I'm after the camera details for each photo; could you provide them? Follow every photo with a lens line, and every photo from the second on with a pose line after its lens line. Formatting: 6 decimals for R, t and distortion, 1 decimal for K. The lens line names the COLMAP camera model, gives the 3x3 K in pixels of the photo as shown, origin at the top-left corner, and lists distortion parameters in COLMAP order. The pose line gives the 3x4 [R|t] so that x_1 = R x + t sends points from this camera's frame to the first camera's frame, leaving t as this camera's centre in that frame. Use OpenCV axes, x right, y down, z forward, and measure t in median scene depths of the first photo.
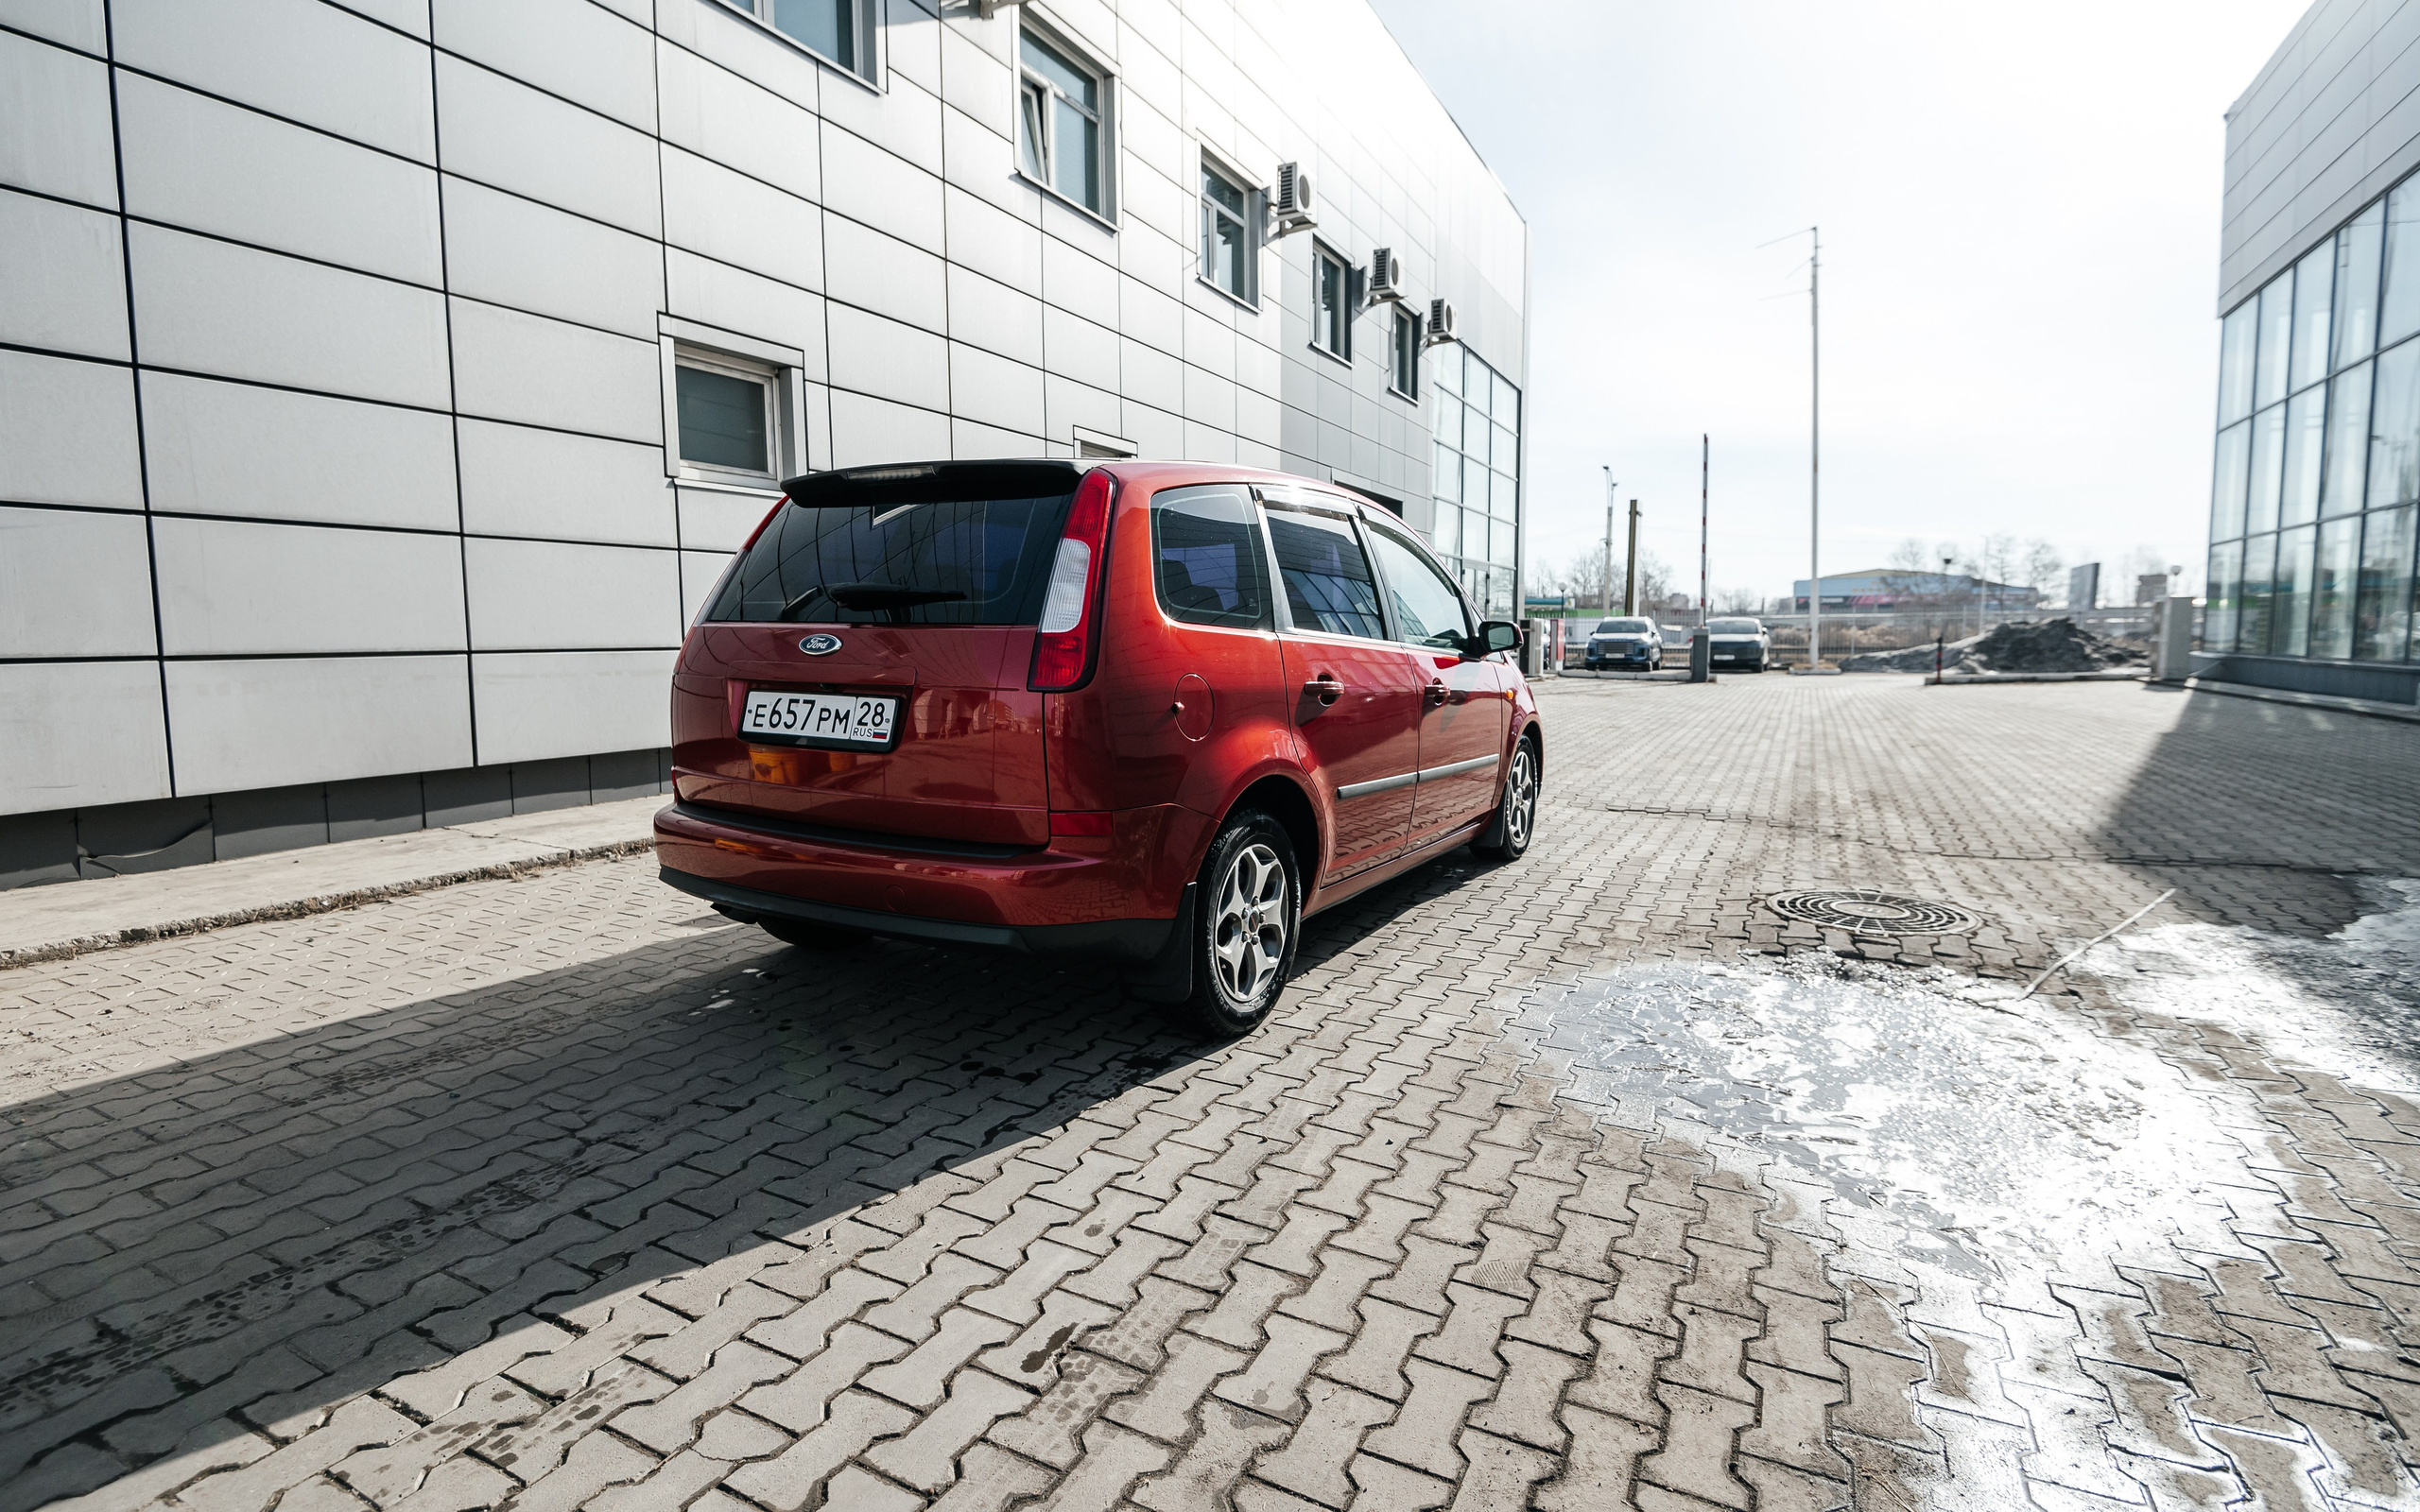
lens RADIAL K [[1123.8, 0, 1206.2], [0, 1123.8, 807.3], [0, 0, 1]] dist [-0.016992, -0.000488]
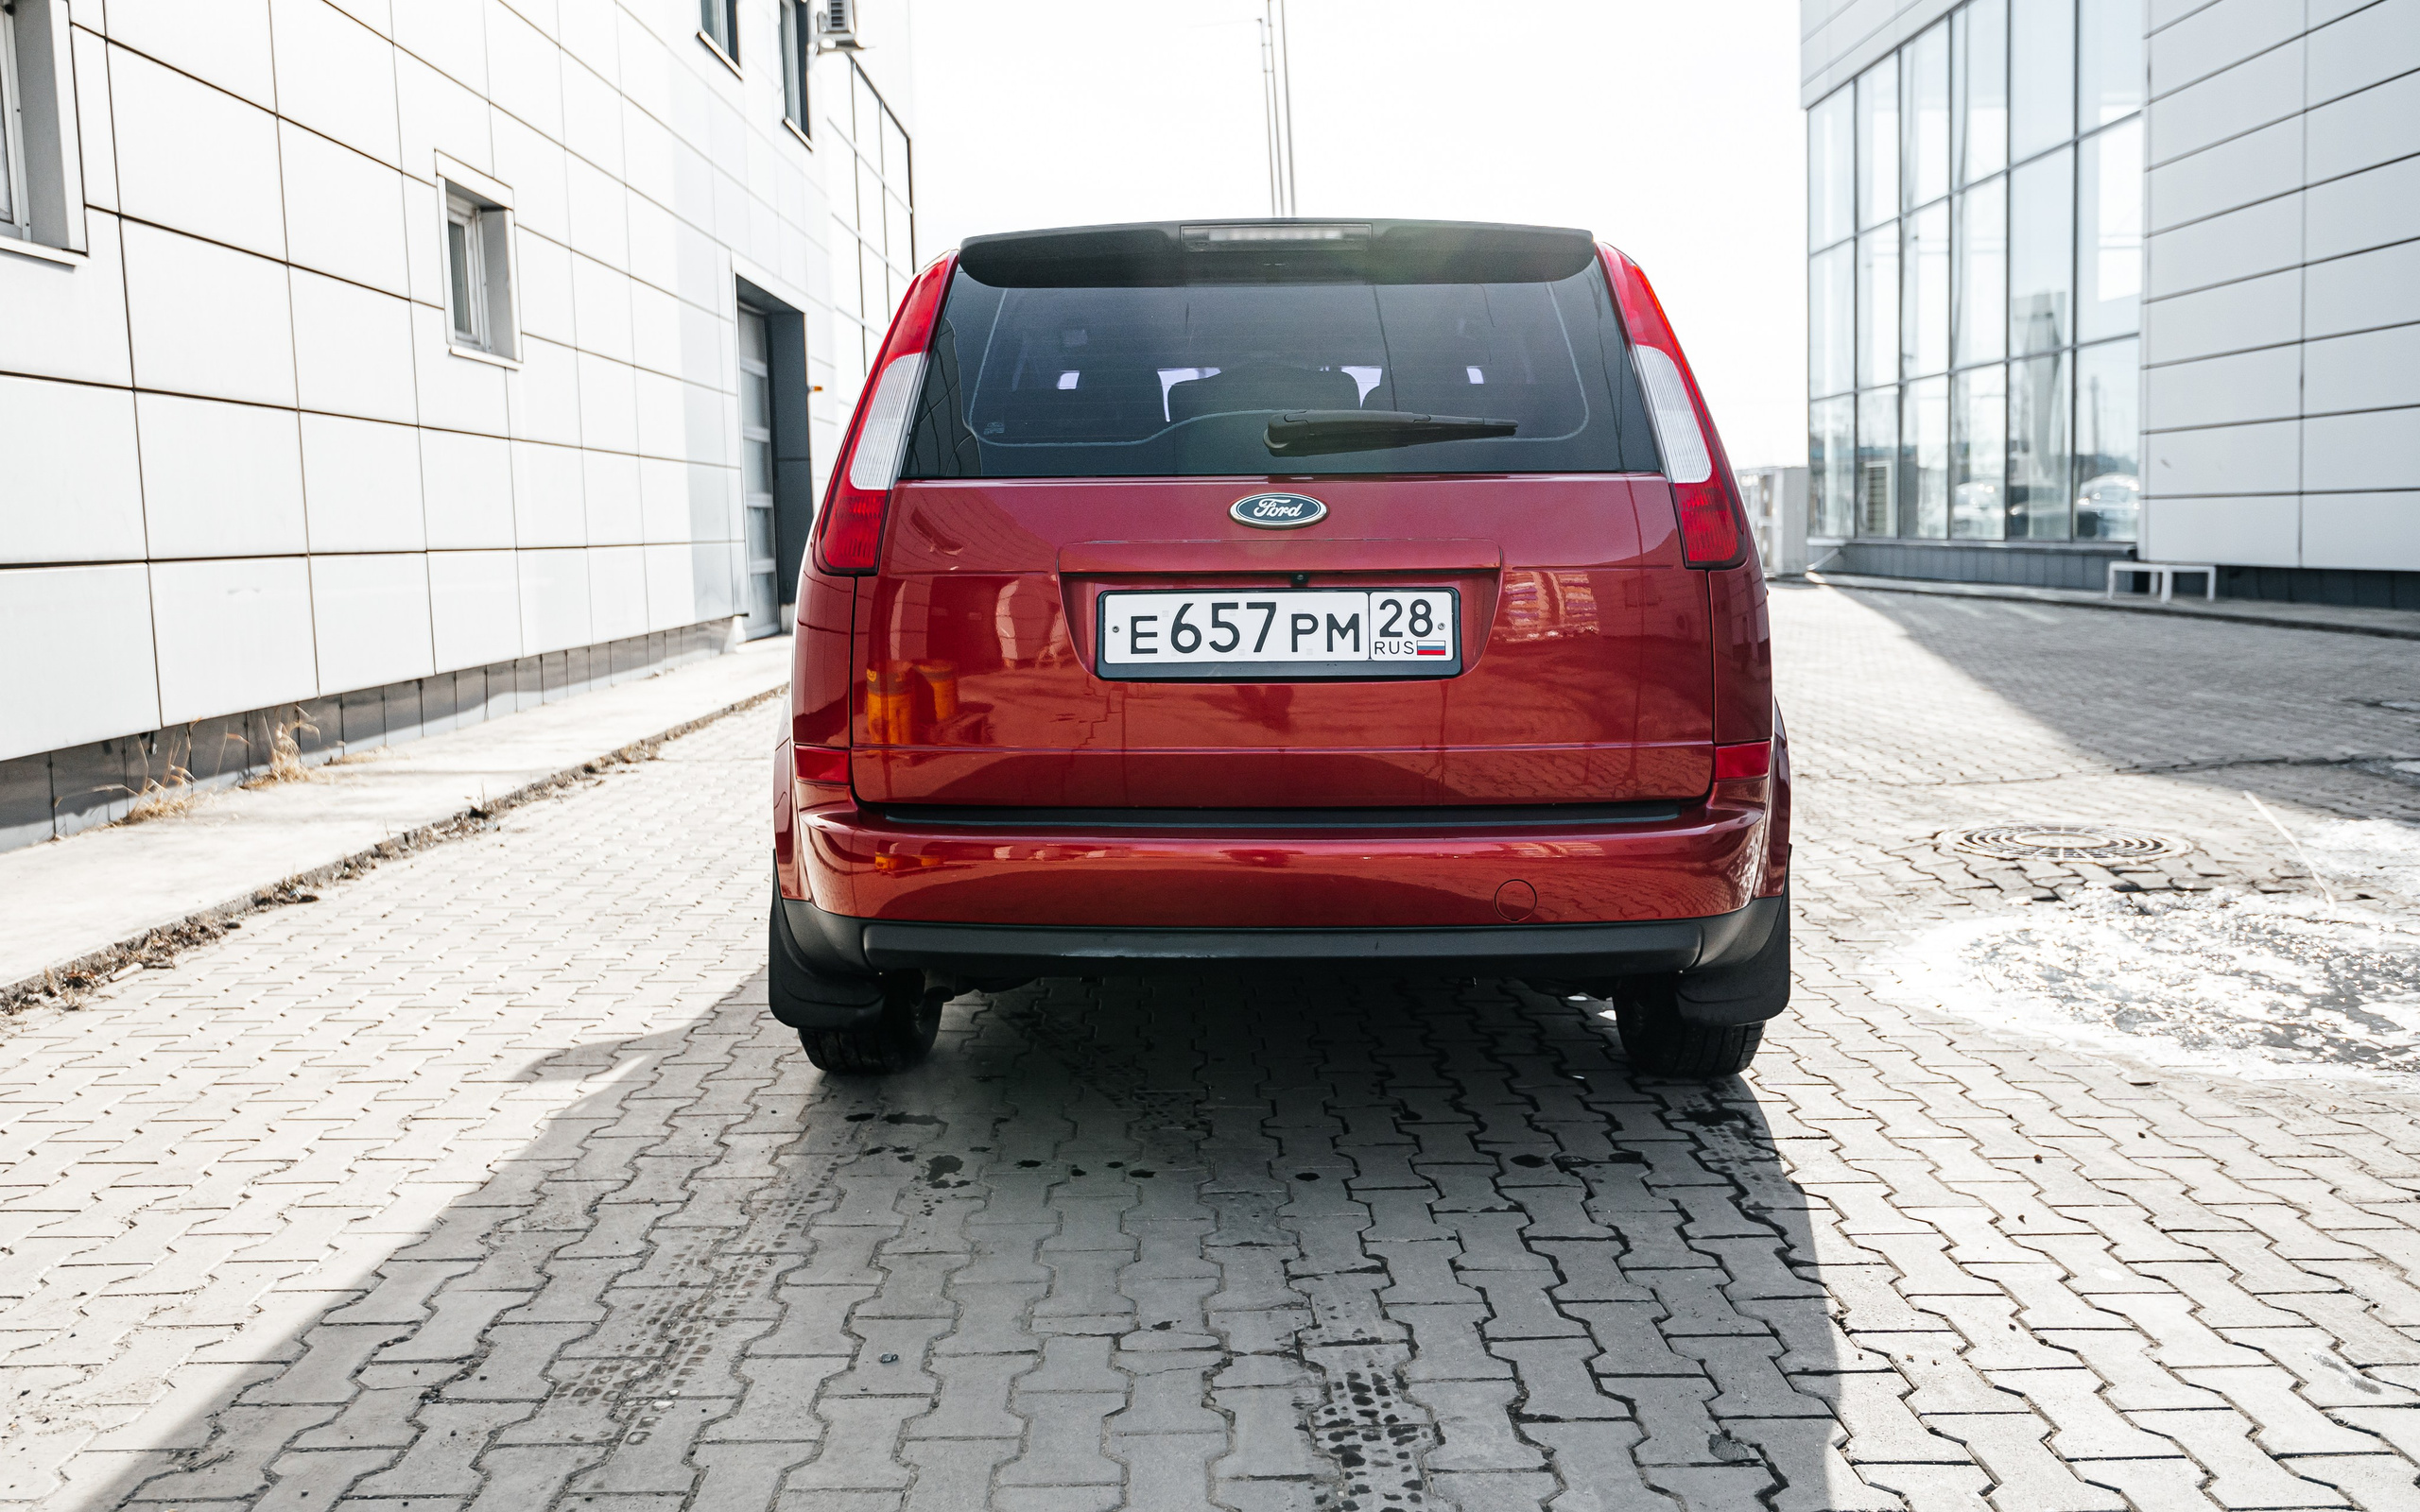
lens RADIAL K [[1928.6, 0, 1192.6], [0, 1928.6, 807.4], [0, 0, 1]] dist [0.020401, -0.055116]
pose [[0.881312, -0.083247, 0.465144, -0.898138], [0.092035, 0.995748, 0.003831, 0.007015], [-0.463485, 0.039433, 0.885227, 0.103111]]
